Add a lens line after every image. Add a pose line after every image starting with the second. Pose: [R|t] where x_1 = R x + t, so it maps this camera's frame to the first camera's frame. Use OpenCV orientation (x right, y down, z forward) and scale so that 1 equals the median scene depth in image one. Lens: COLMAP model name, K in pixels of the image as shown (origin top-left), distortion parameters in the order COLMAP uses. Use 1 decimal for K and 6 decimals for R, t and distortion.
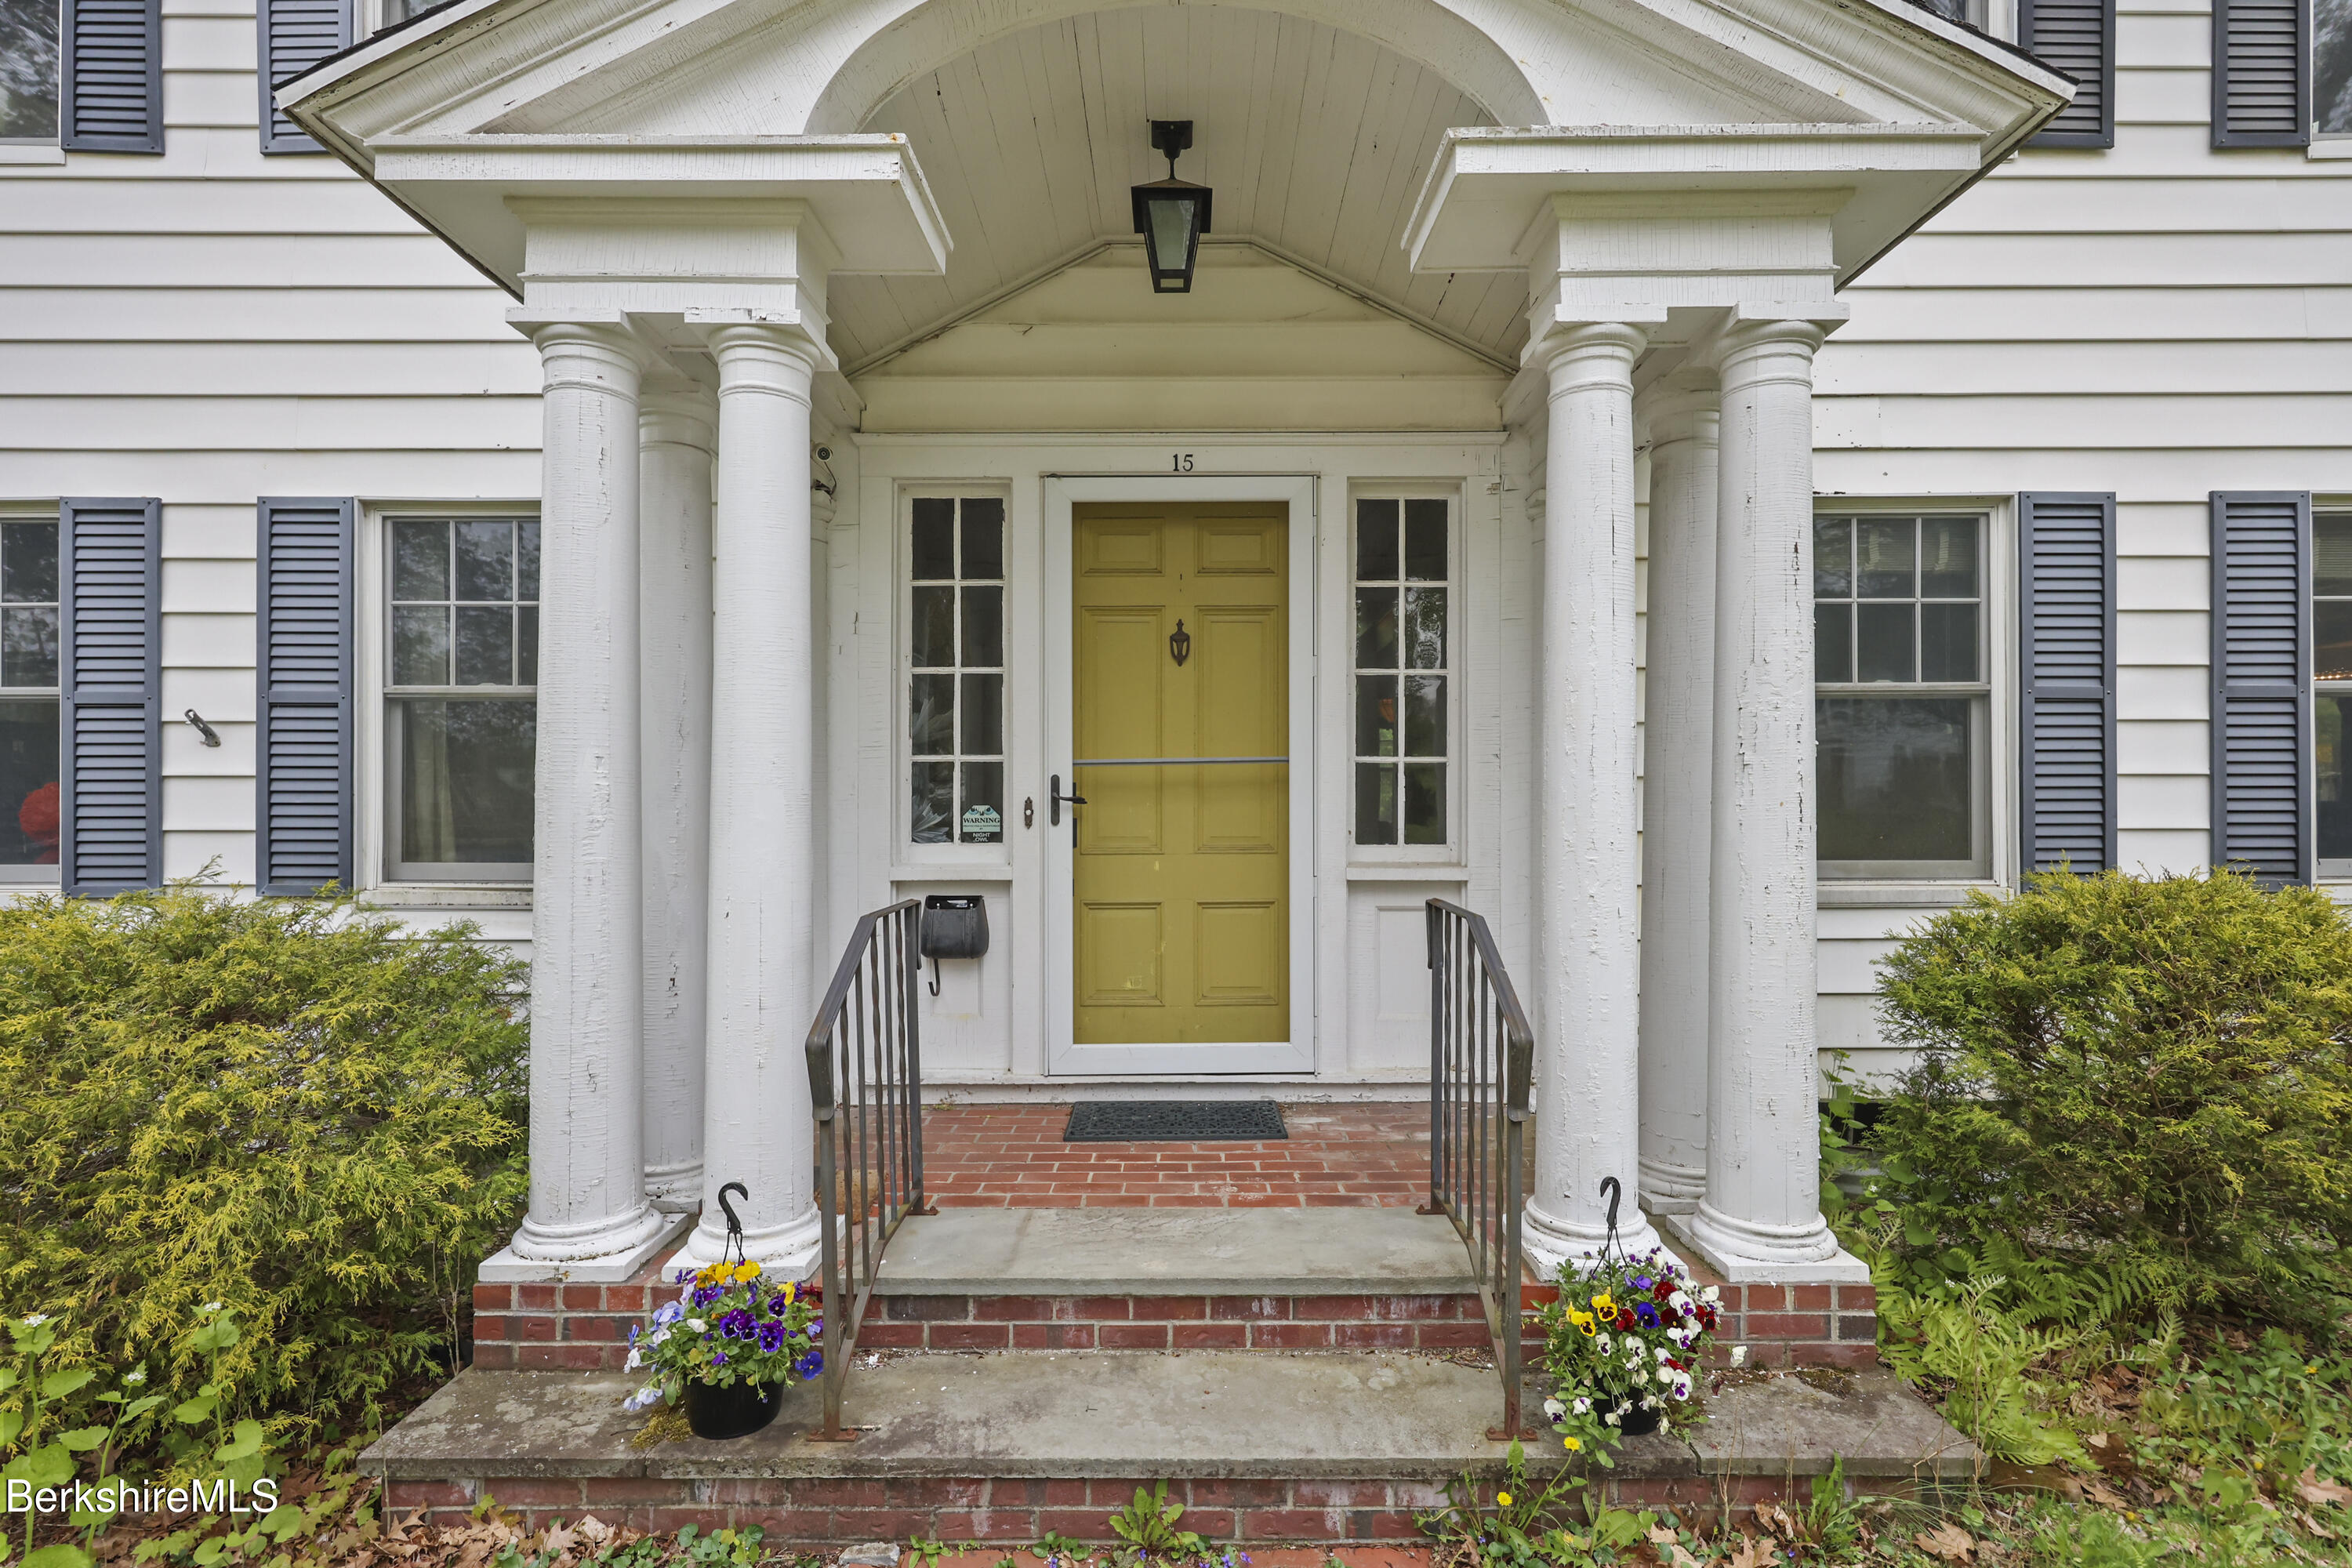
lens RADIAL K [[1116.7, 0, 1187.6], [0, 1116.7, 786.2], [0, 0, 1]] dist [-0.004496, -0.000266]
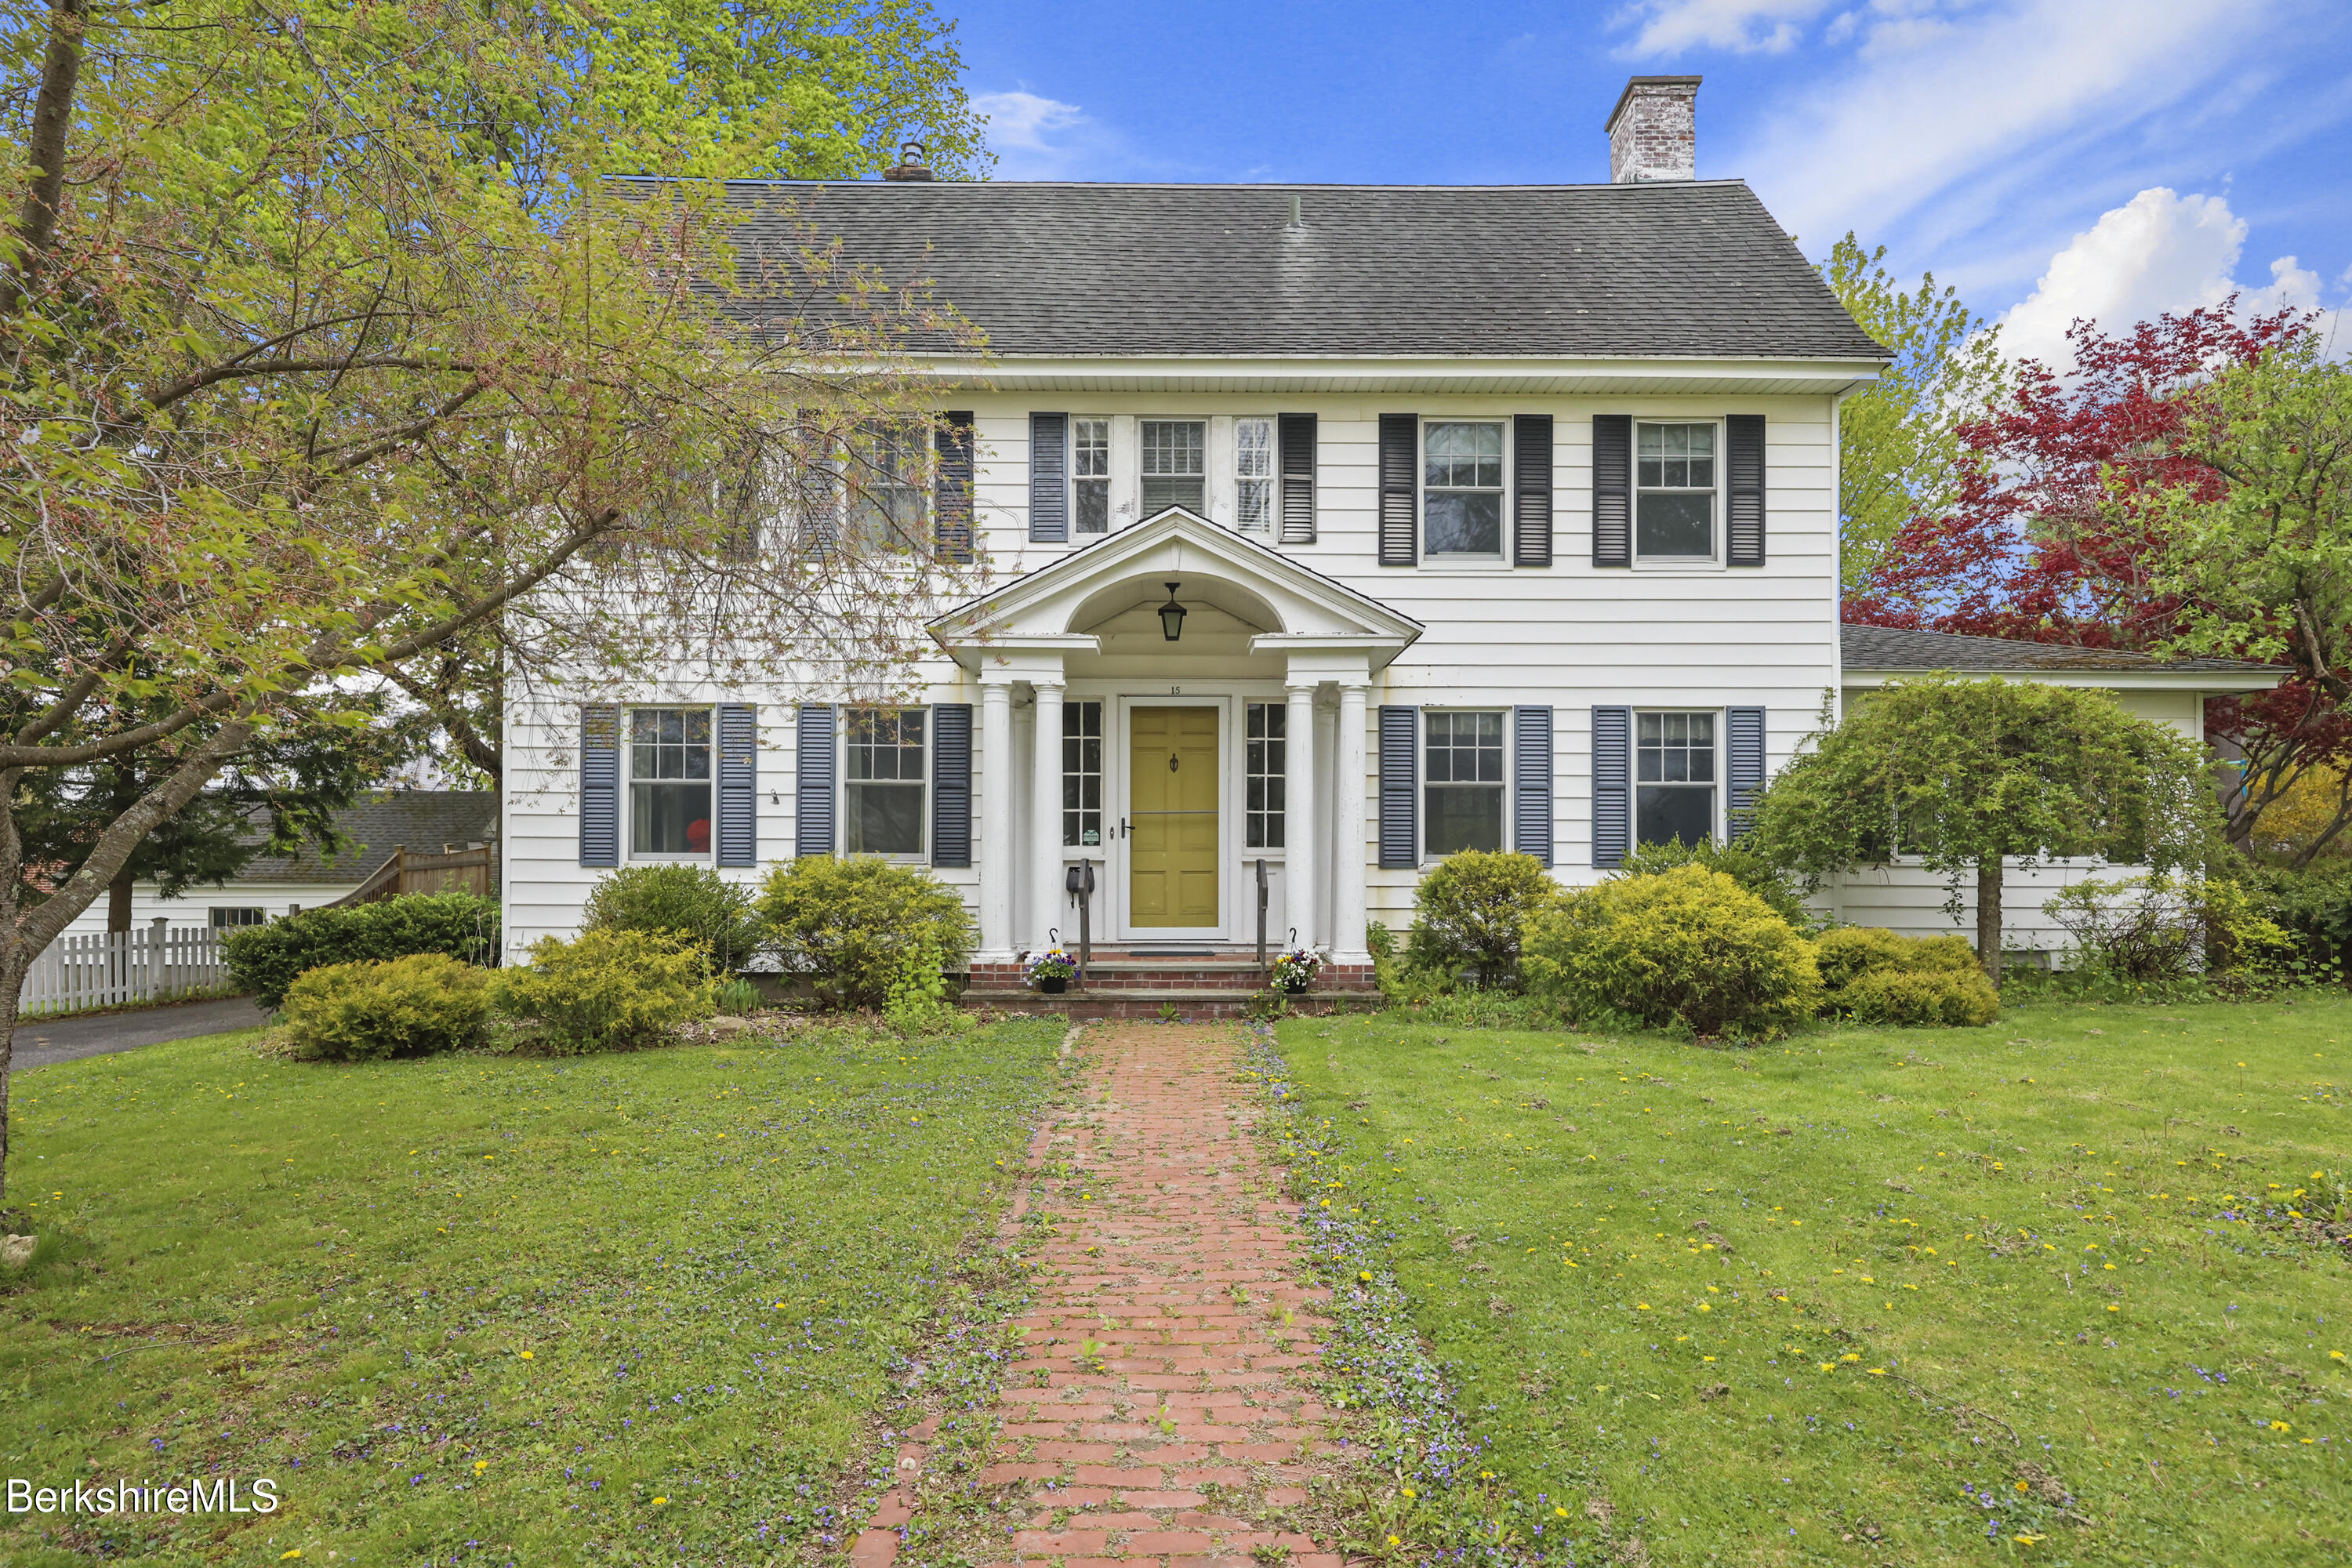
lens RADIAL K [[1396.2, 0, 1193.4], [0, 1396.2, 838.7], [0, 0, 1]] dist [-0.000485, -0.000930]
pose [[0.999842, 0.004411, 0.017209, -0.016023], [-0.004483, 0.999981, 0.004136, 0.022894], [-0.017190, -0.004213, 0.999843, -2.080441]]
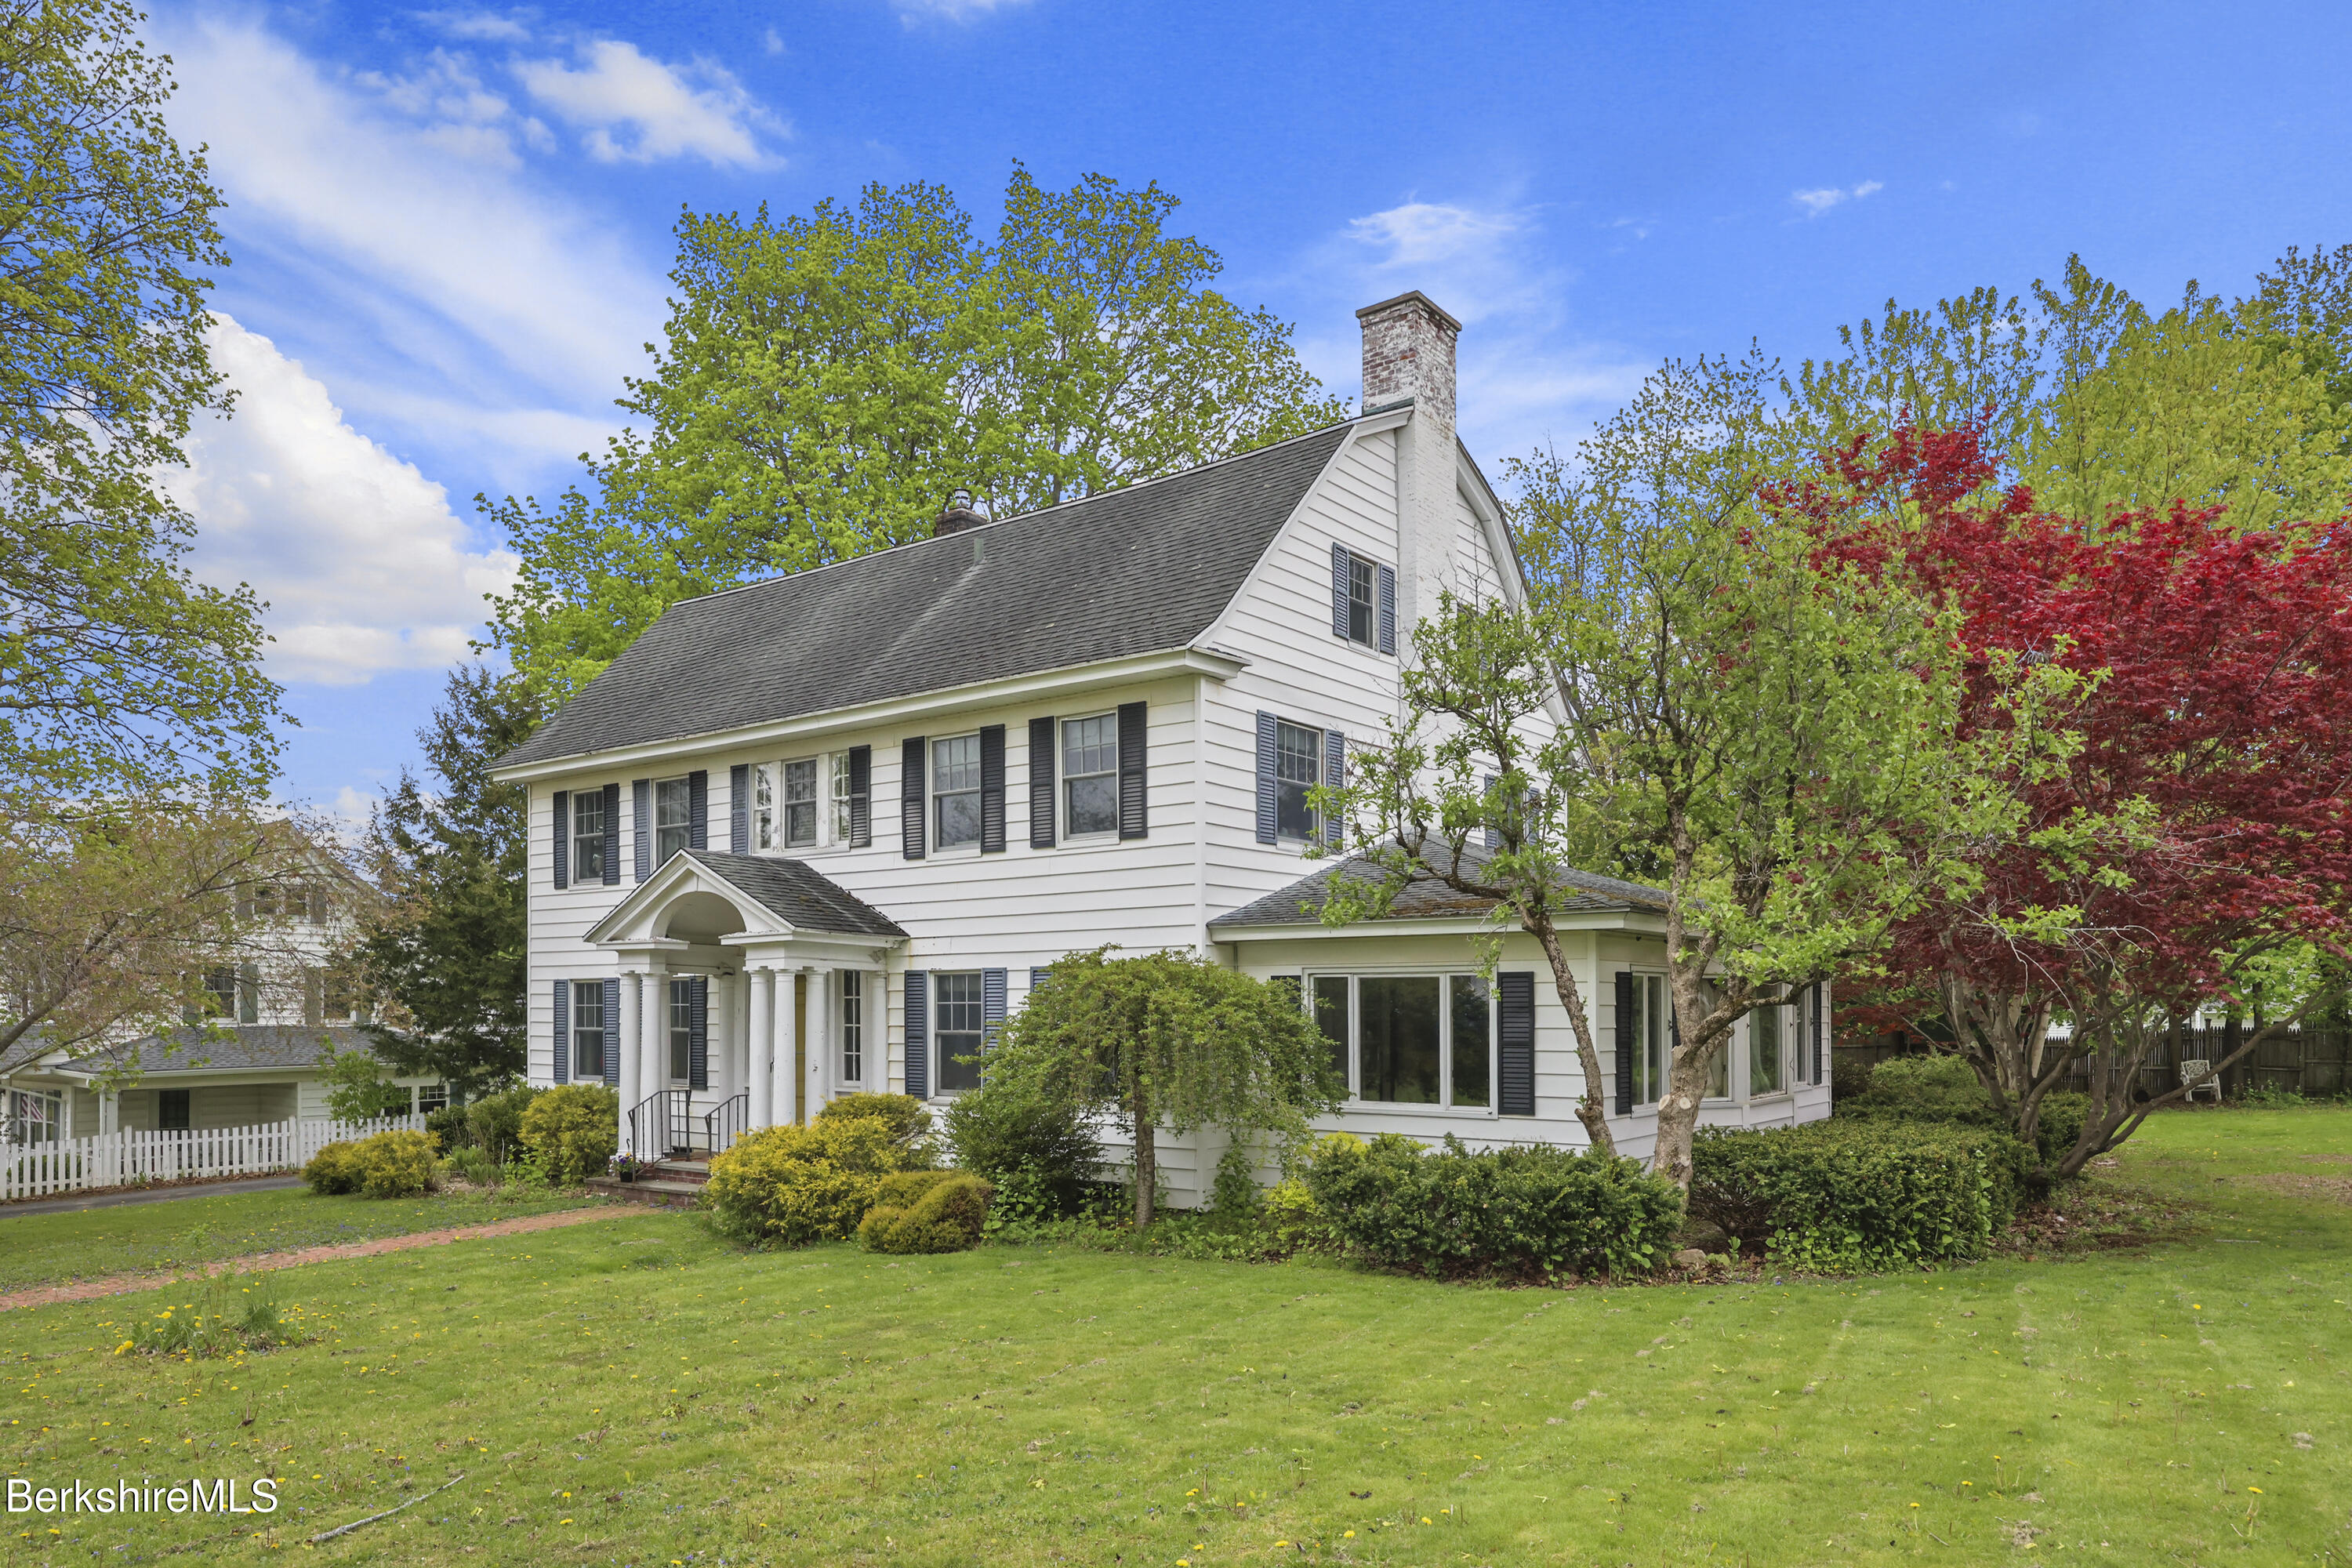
lens RADIAL K [[1529.1, 0, 1165.7], [0, 1529.1, 990.4], [0, 0, 1]] dist [0.001706, 0.000144]
pose [[0.807922, -0.009819, -0.589208, 3.555269], [0.014756, 0.999885, 0.003571, -0.209307], [0.589105, -0.011579, 0.807974, -2.027663]]
